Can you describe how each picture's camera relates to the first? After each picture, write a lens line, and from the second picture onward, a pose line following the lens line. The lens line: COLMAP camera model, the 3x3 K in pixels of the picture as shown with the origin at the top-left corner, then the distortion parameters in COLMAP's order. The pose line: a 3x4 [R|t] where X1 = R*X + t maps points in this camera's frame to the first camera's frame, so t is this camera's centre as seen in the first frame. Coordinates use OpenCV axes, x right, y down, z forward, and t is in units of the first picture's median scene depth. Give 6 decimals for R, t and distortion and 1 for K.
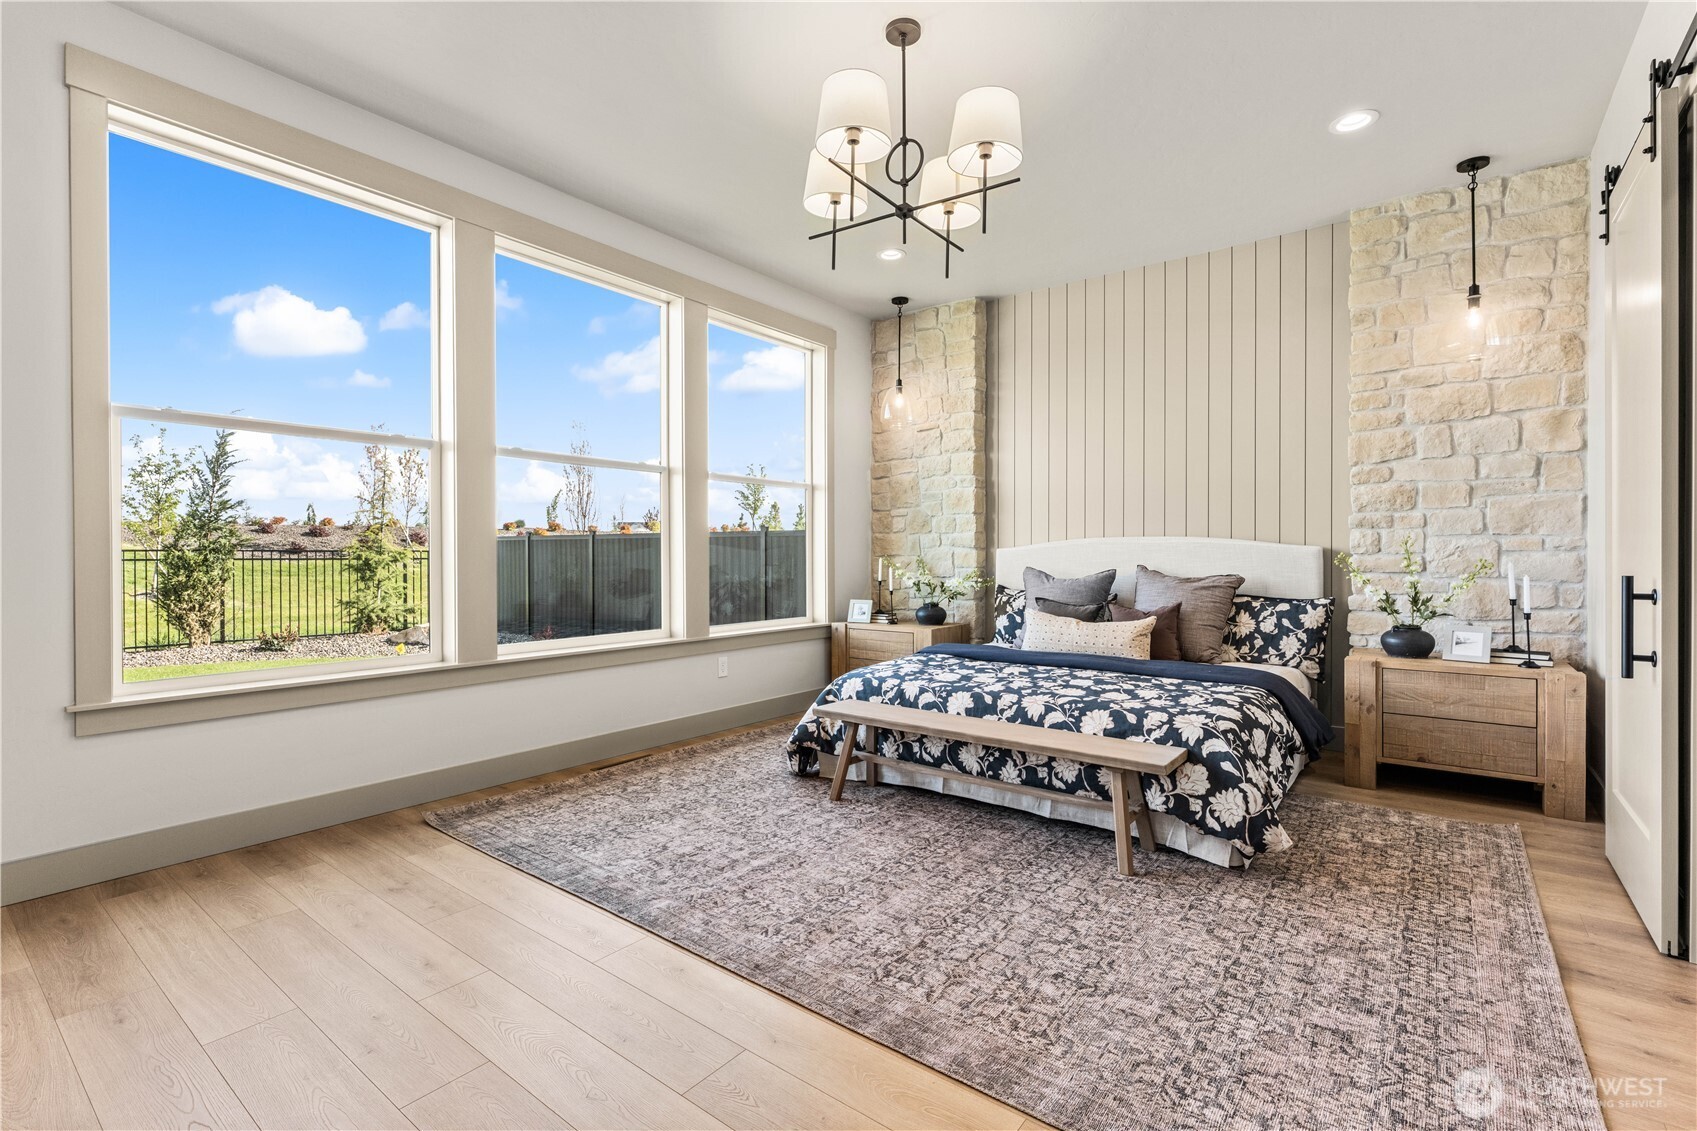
lens RADIAL K [[767.6, 0, 848.5], [0, 767.6, 565.5], [0, 0, 1]] dist [0.002398, 0.000207]
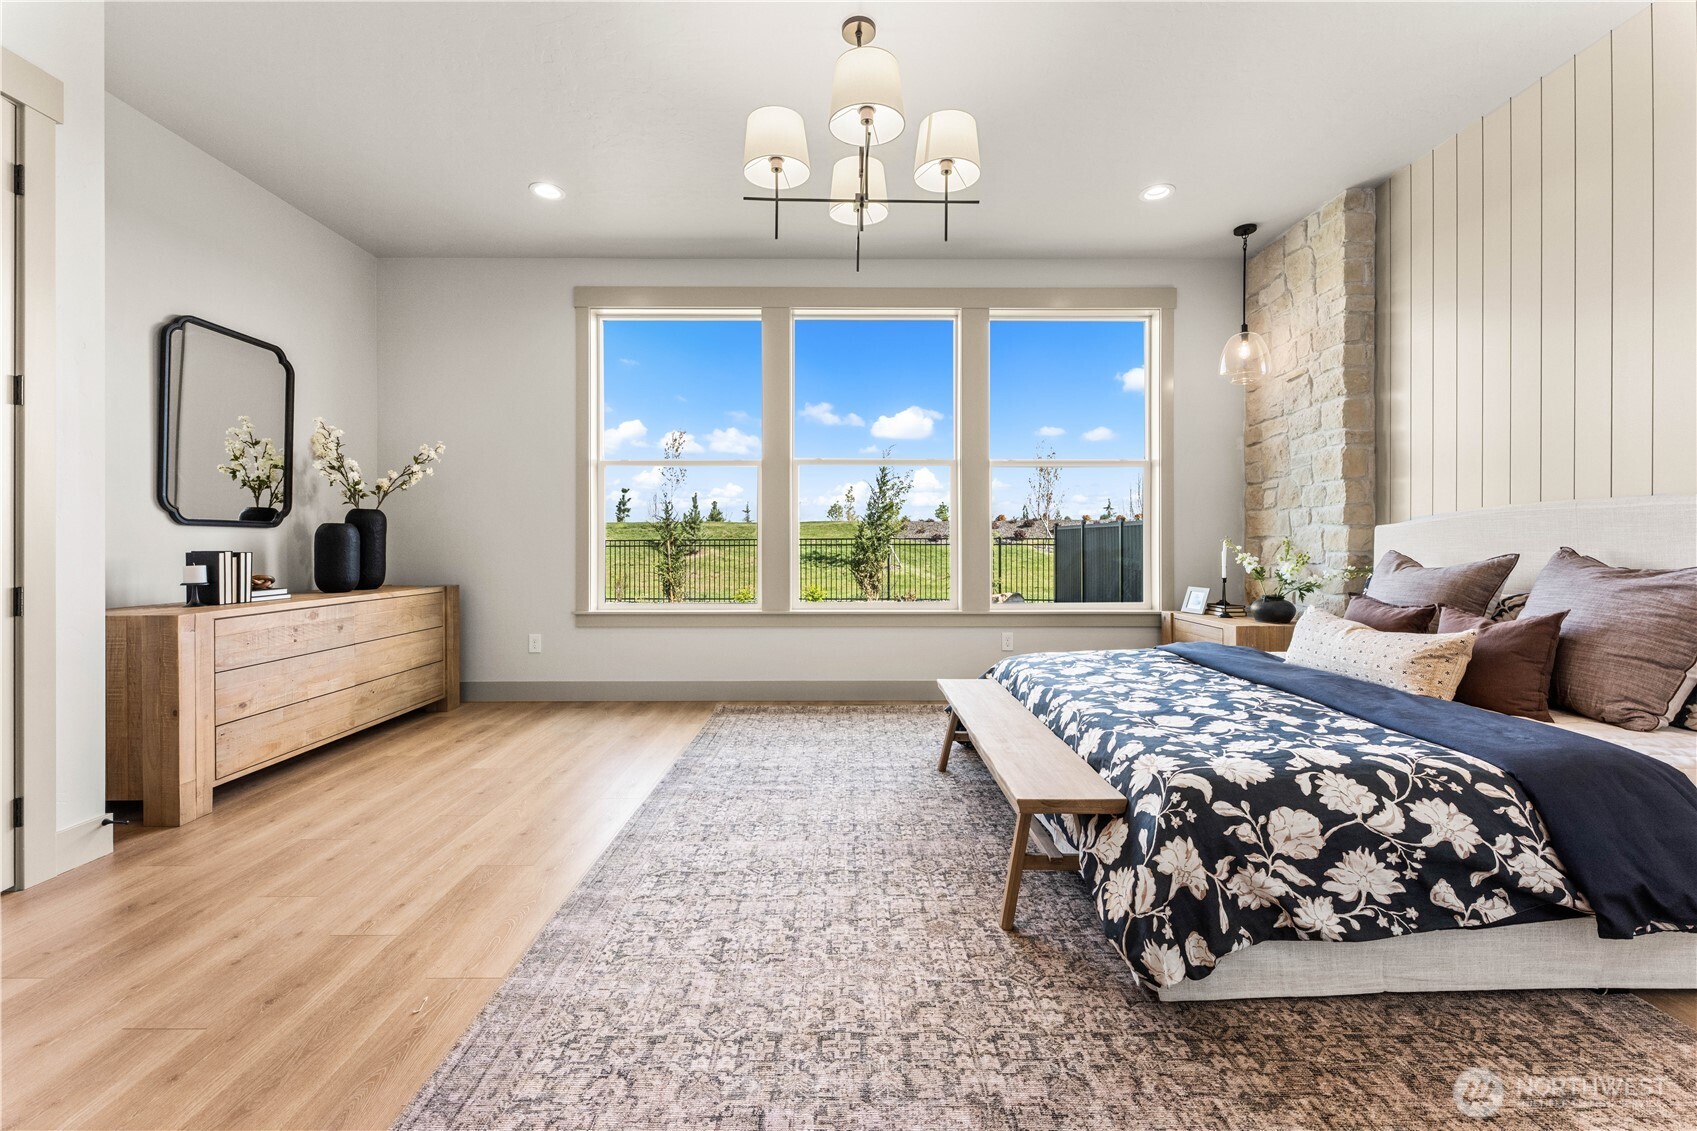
lens RADIAL K [[686.3, 0, 843.1], [0, 686.3, 549.0], [0, 0, 1]] dist [0.002064, -0.000432]
pose [[0.613209, 0.005776, -0.789900, 0.454710], [-0.010621, 0.999943, -0.000933, 0.007135], [0.789849, 0.008961, 0.613235, 0.236758]]
